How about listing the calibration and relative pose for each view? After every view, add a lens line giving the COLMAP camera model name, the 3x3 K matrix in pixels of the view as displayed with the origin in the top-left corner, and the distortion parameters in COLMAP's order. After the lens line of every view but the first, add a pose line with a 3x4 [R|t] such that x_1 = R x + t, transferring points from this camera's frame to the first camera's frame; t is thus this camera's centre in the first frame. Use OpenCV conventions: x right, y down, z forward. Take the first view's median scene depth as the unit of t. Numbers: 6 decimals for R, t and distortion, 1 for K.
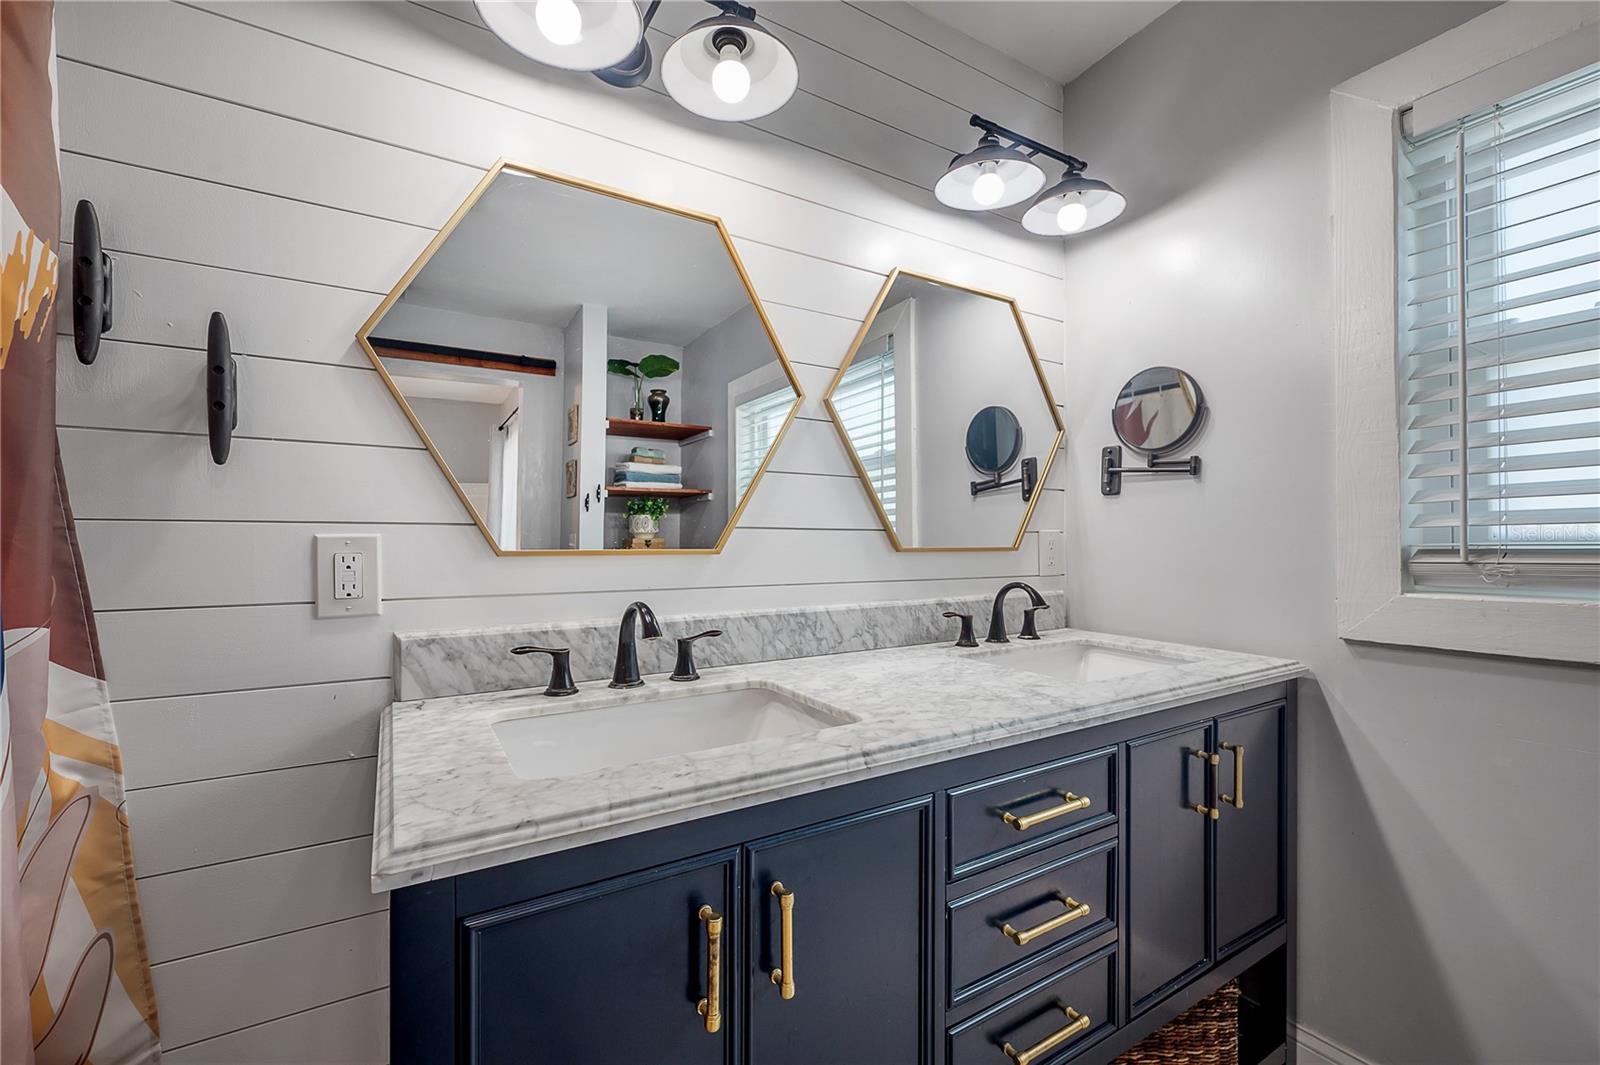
lens RADIAL K [[671.3, 0, 857.0], [0, 671.3, 529.7], [0, 0, 1]] dist [0.008981, -0.007243]
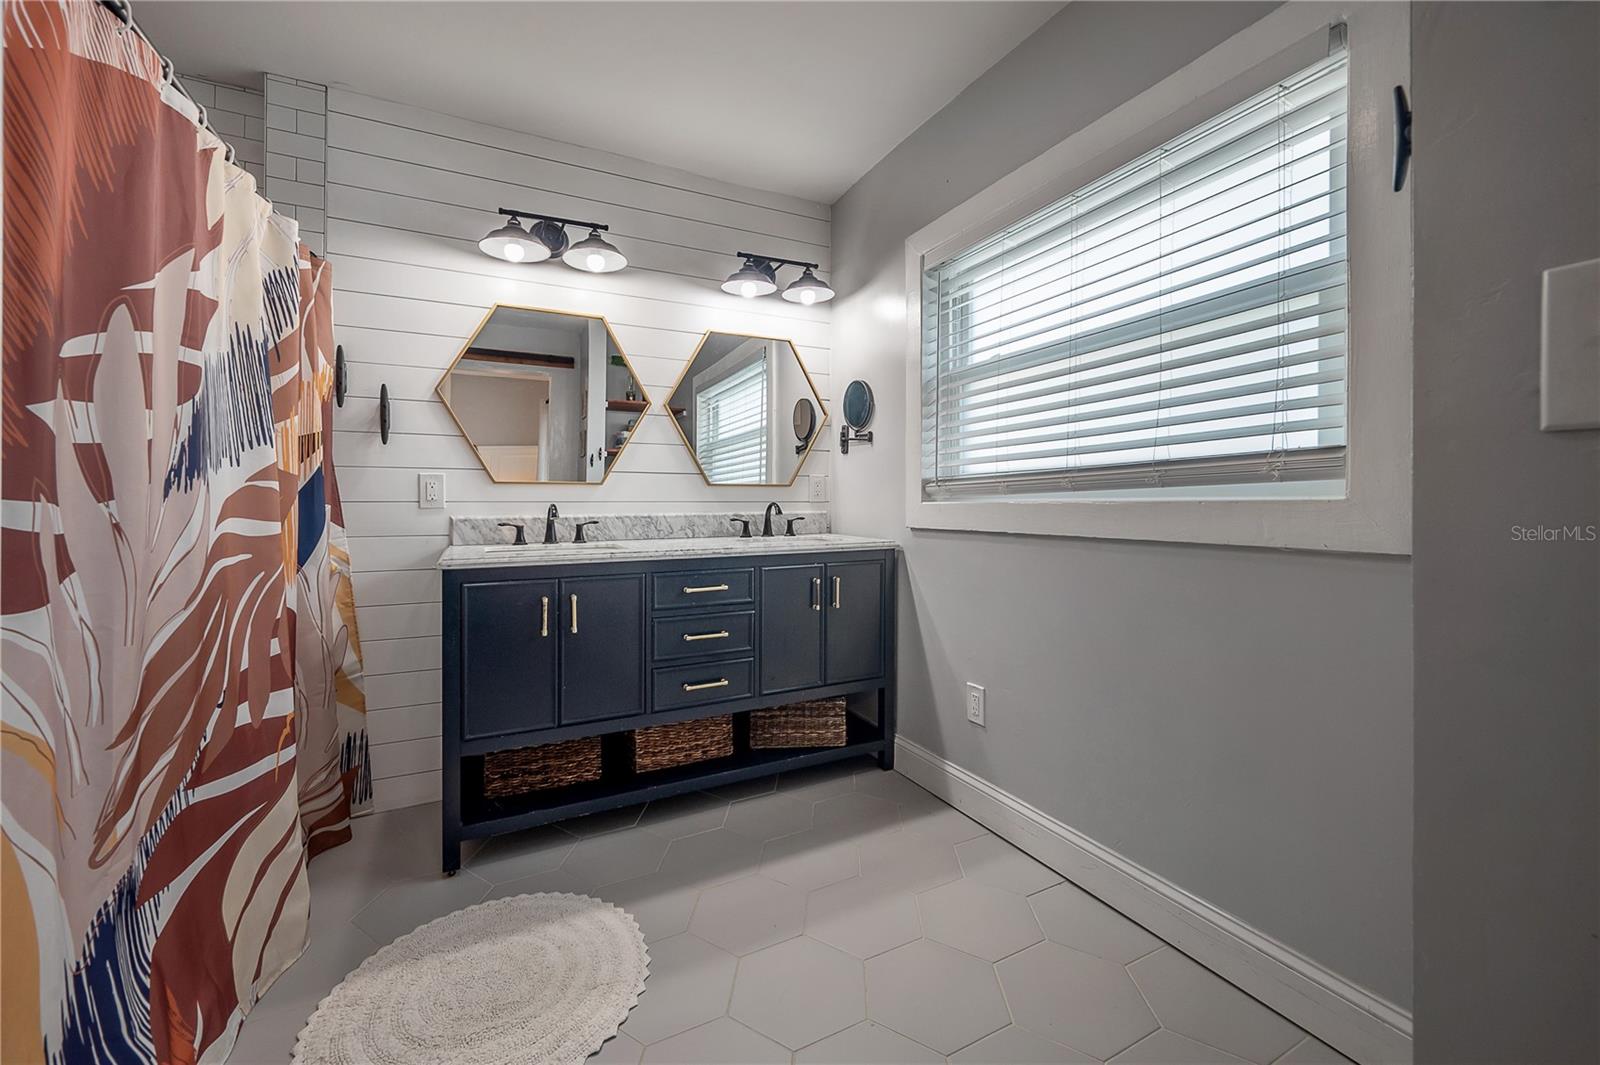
lens RADIAL K [[636.5, 0, 799.9], [0, 636.5, 487.4], [0, 0, 1]] dist [-0.003266, -0.000197]
pose [[0.992006, -0.000466, -0.126189, 0.697198], [0.000607, 0.999999, 0.001076, 0.048098], [0.126188, -0.001144, 0.992006, -0.908383]]
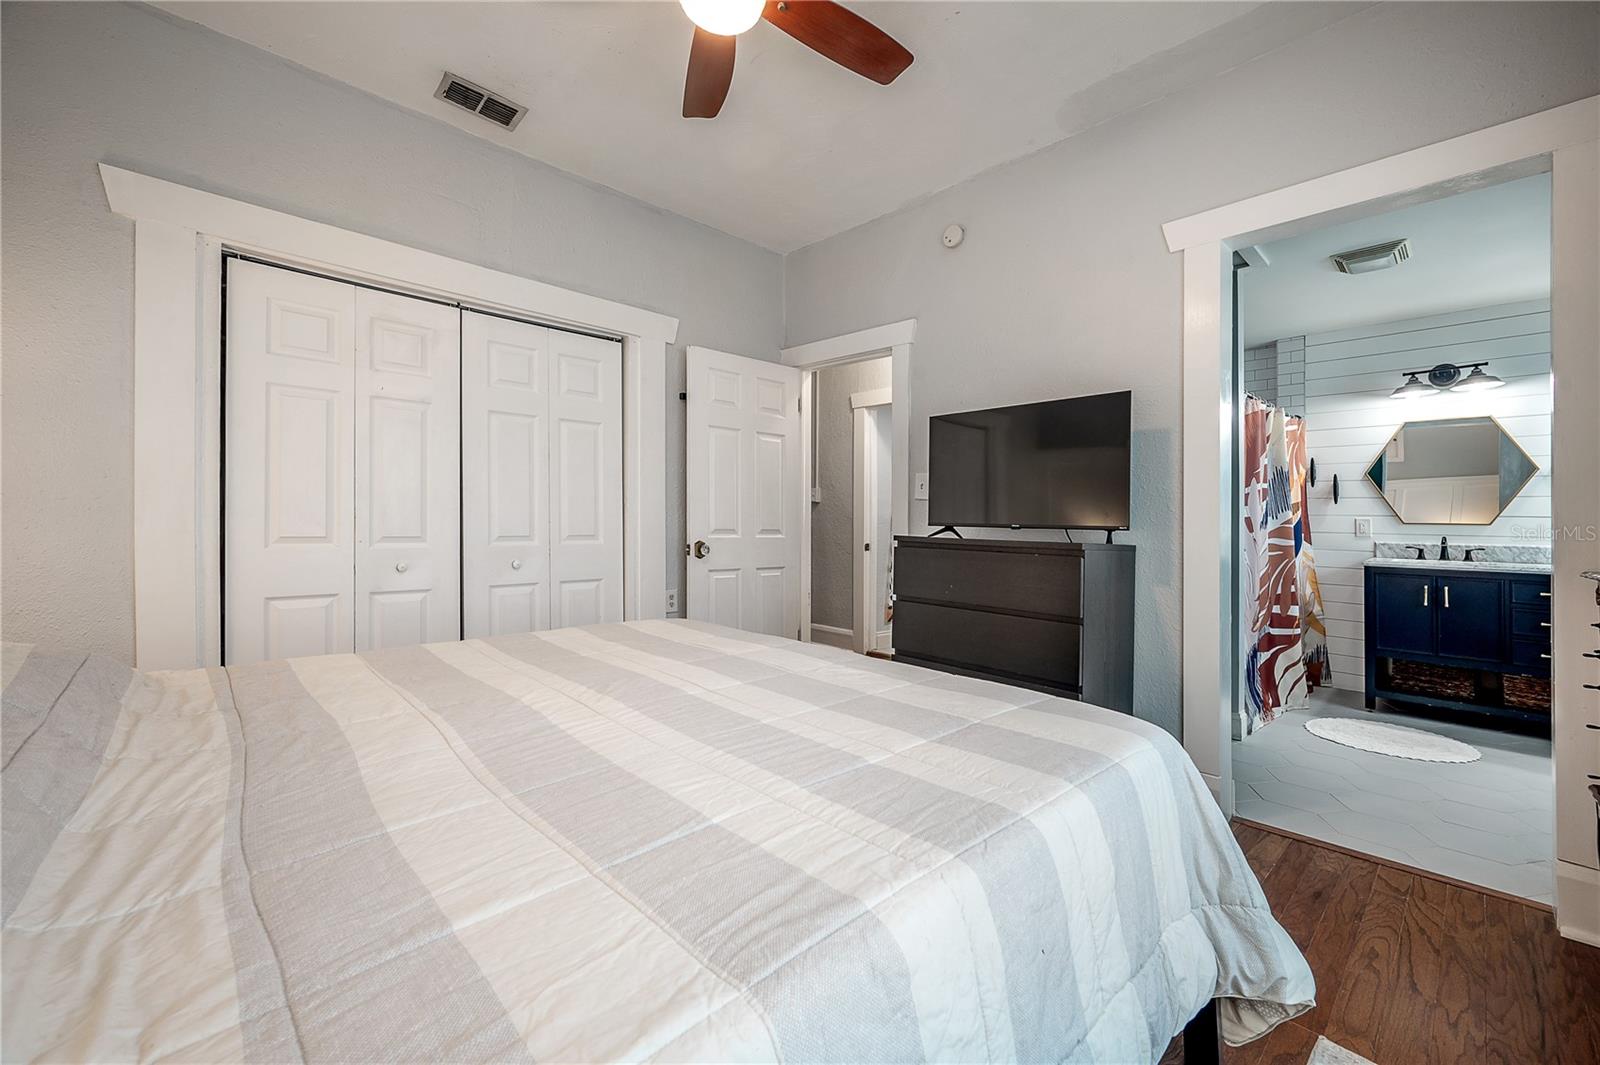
lens RADIAL K [[642.9, 0, 800.3], [0, 642.9, 512.3], [0, 0, 1]] dist [-0.001305, -0.000149]
pose [[0.158045, -0.001788, -0.987430, 2.465772], [0.006091, 0.999981, -0.000836, -0.043705], [0.987413, -0.005882, 0.158053, -2.898454]]
